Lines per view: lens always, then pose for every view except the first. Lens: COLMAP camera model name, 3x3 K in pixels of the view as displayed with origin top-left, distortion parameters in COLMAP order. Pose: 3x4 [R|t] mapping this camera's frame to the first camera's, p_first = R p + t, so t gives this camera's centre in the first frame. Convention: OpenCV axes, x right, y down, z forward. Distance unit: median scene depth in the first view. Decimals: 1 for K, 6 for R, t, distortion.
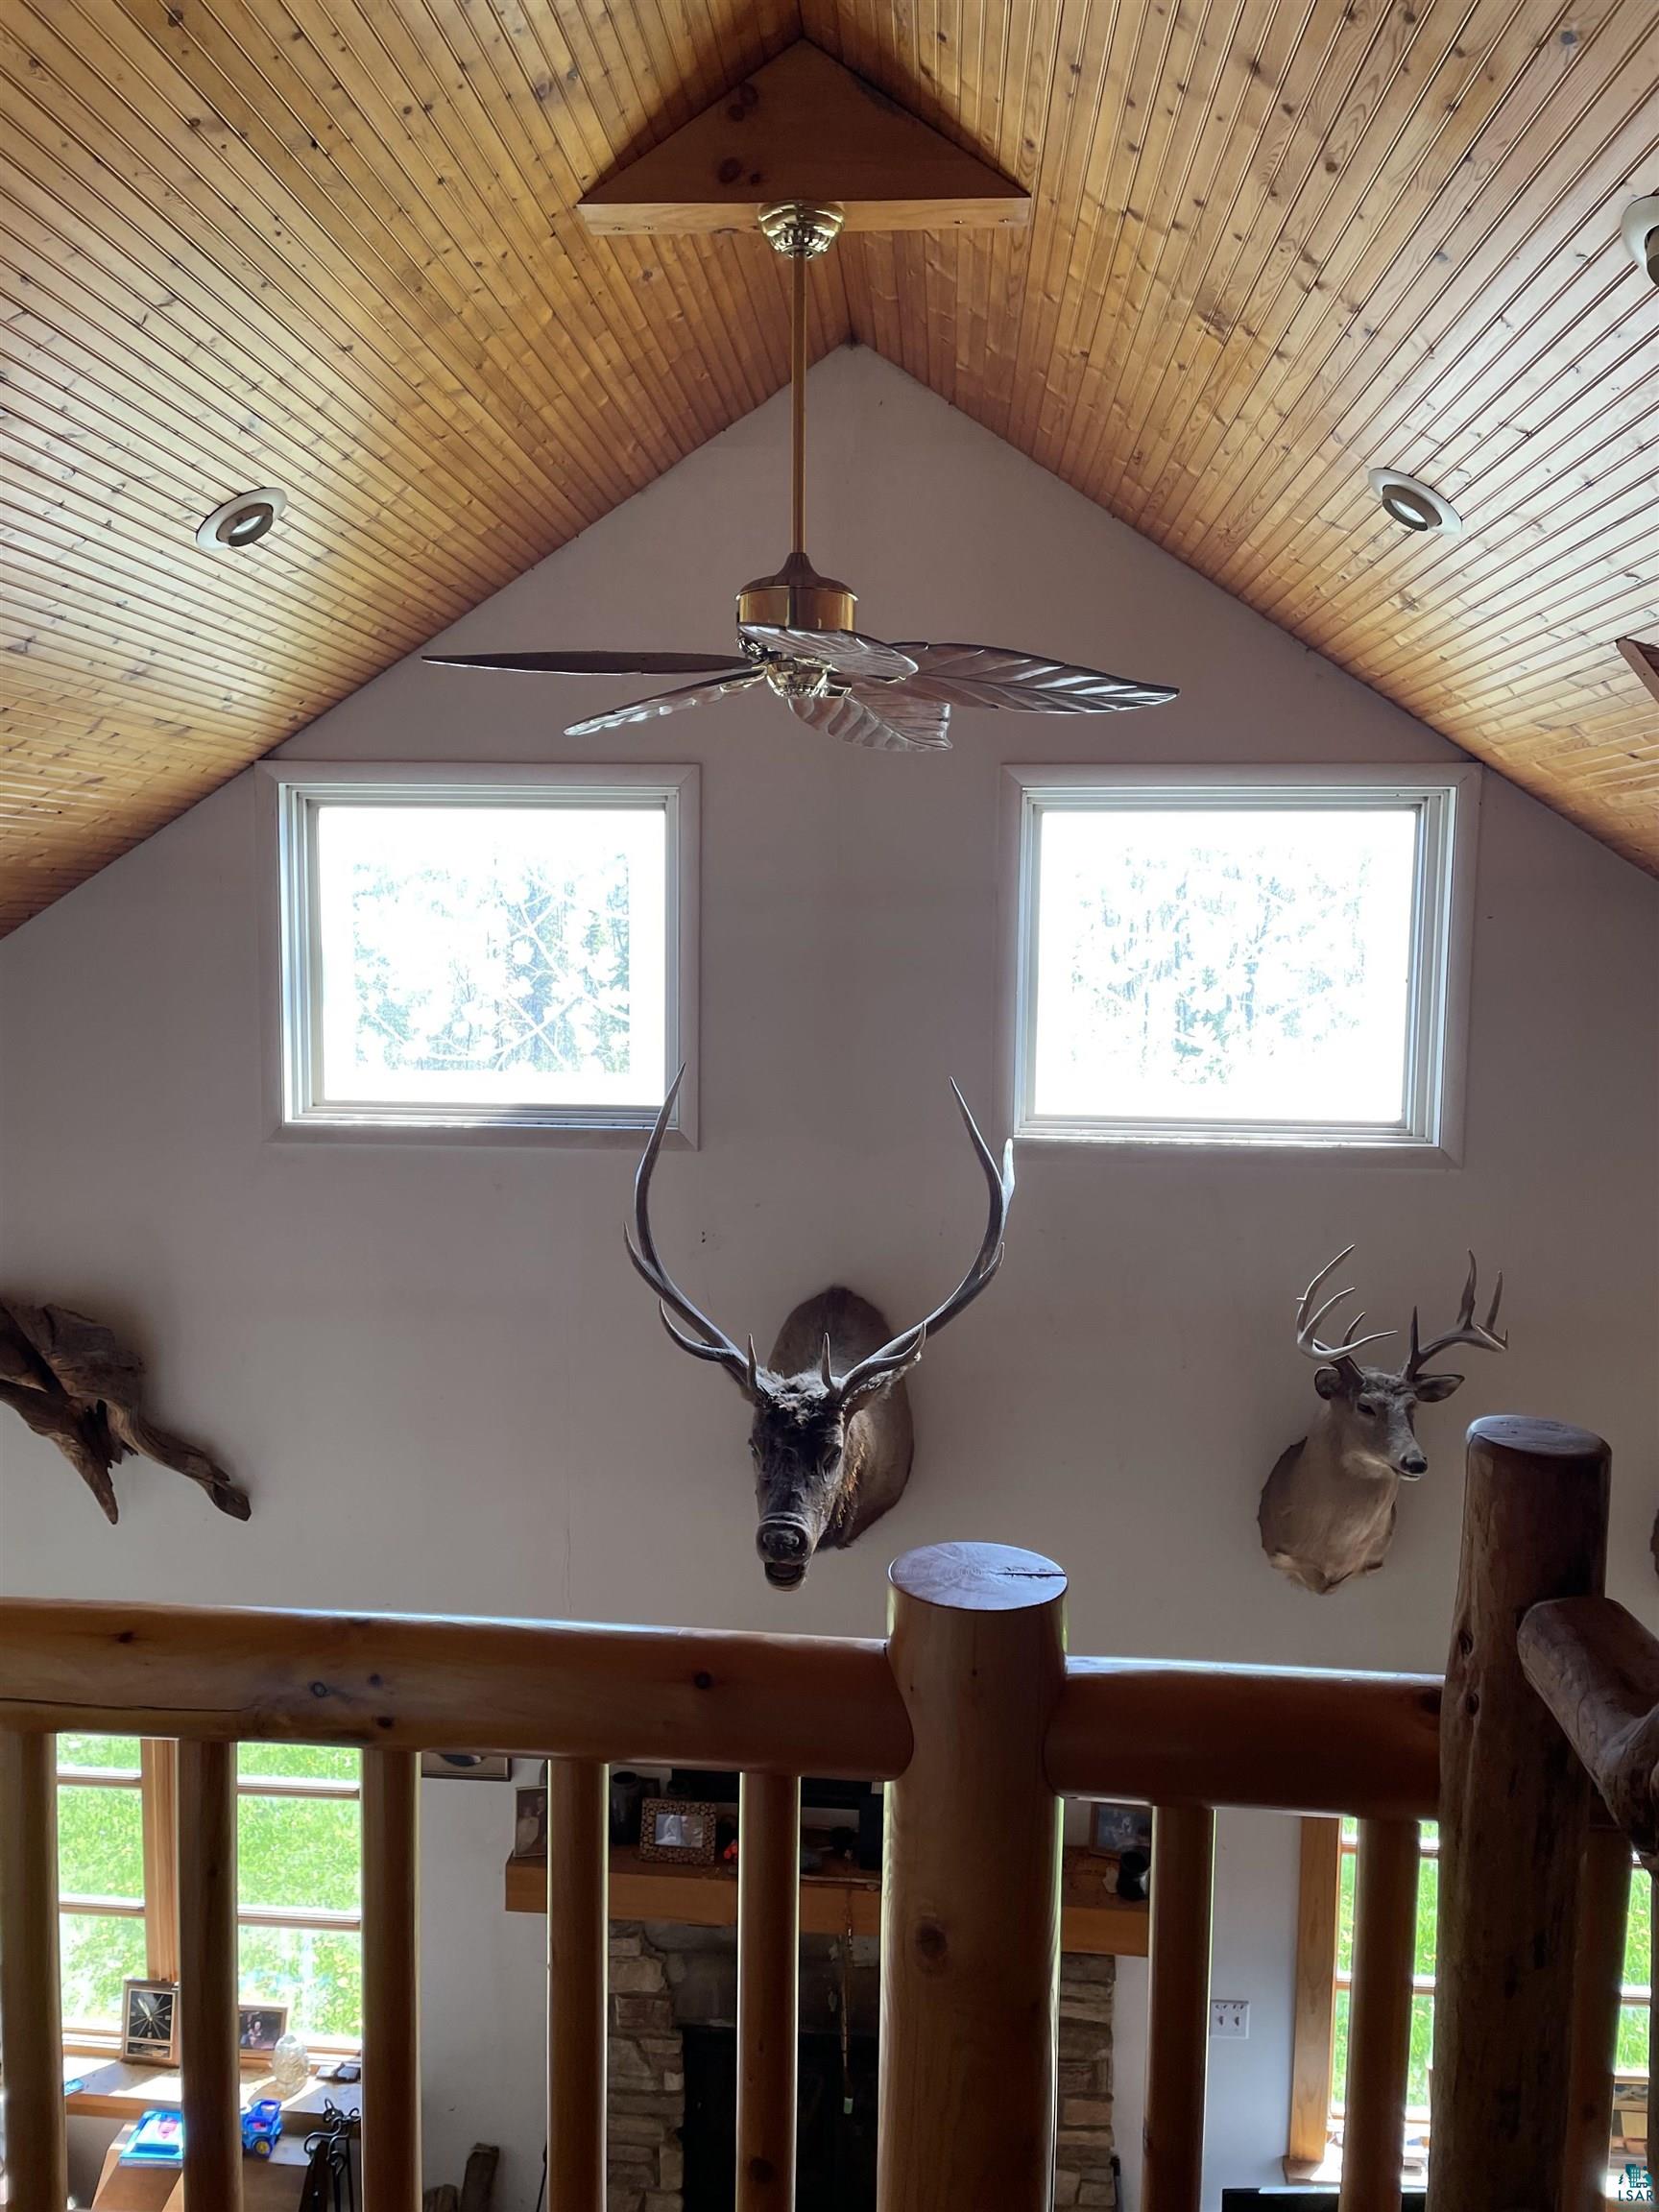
lens RADIAL K [[1696.9, 0, 823.0], [0, 1696.9, 1107.6], [0, 0, 1]] dist [0.041296, -0.005677]
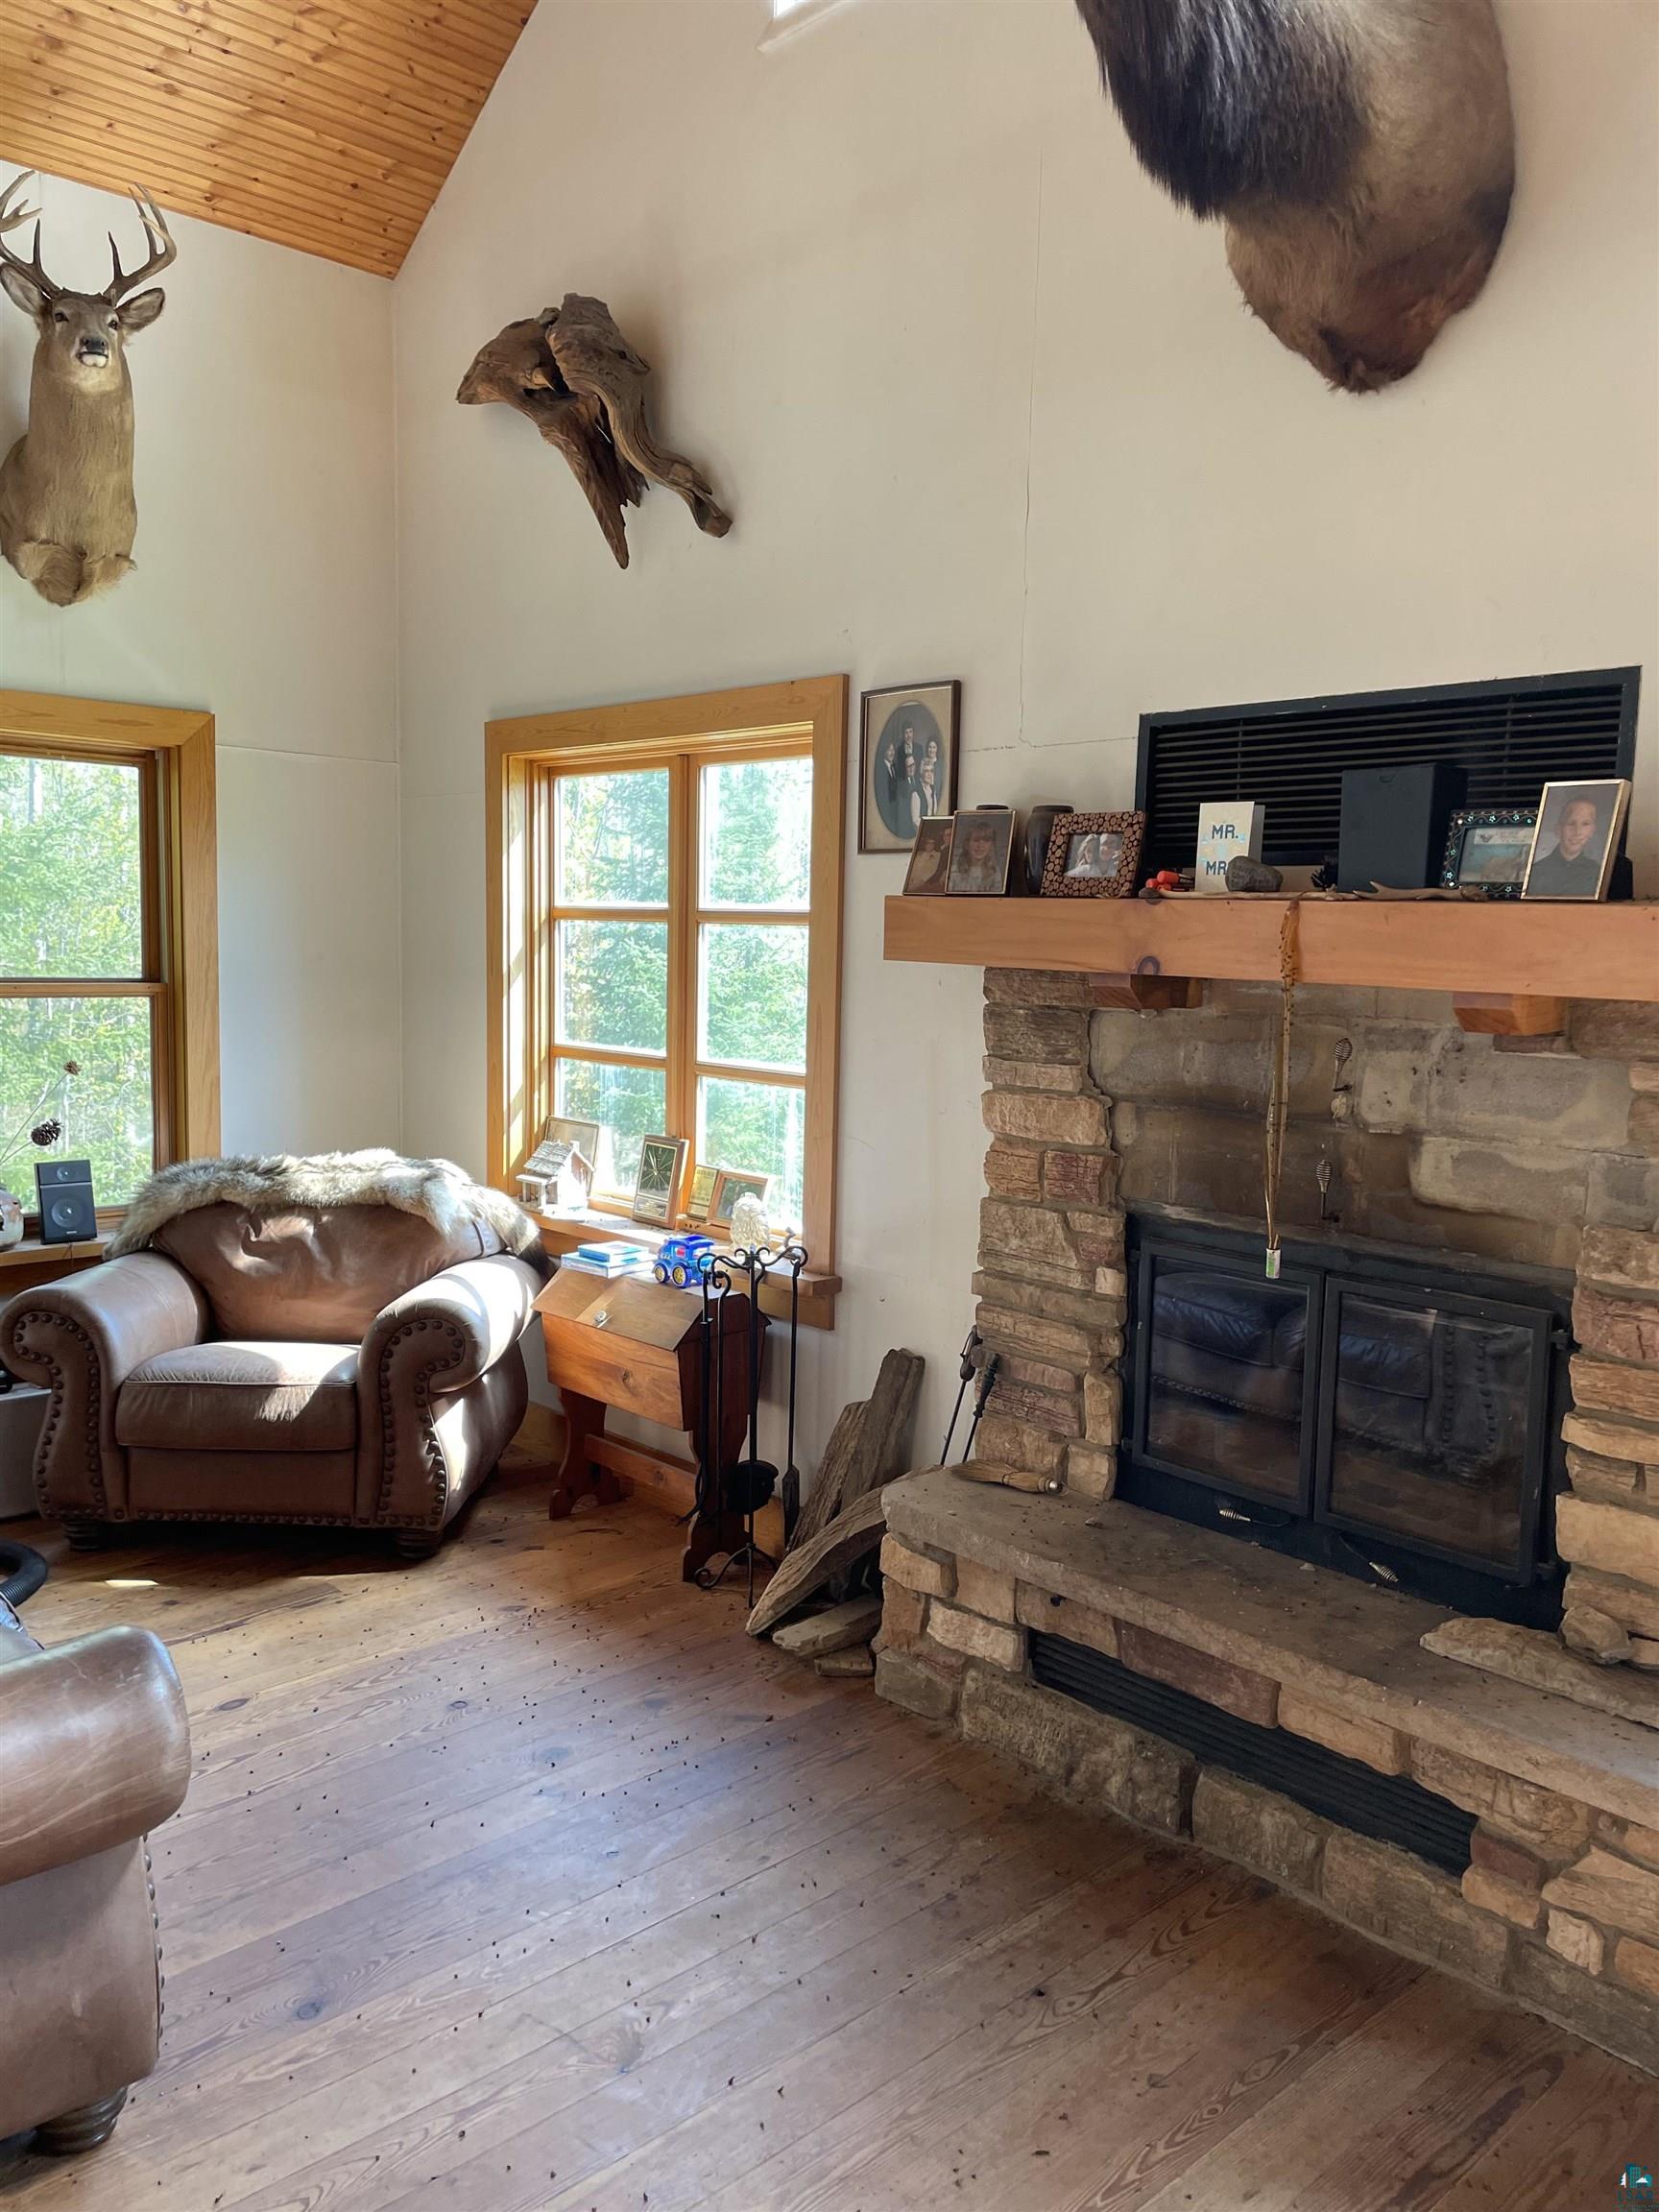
lens RADIAL K [[1696.9, 0, 826.2], [0, 1696.9, 1104.6], [0, 0, 1]] dist [0.041296, -0.005677]
pose [[0.741437, 0.070397, -0.667319, 0.279305], [-0.090597, 0.995878, 0.004398, 0.504681], [0.664878, 0.057196, 0.744759, 0.416244]]
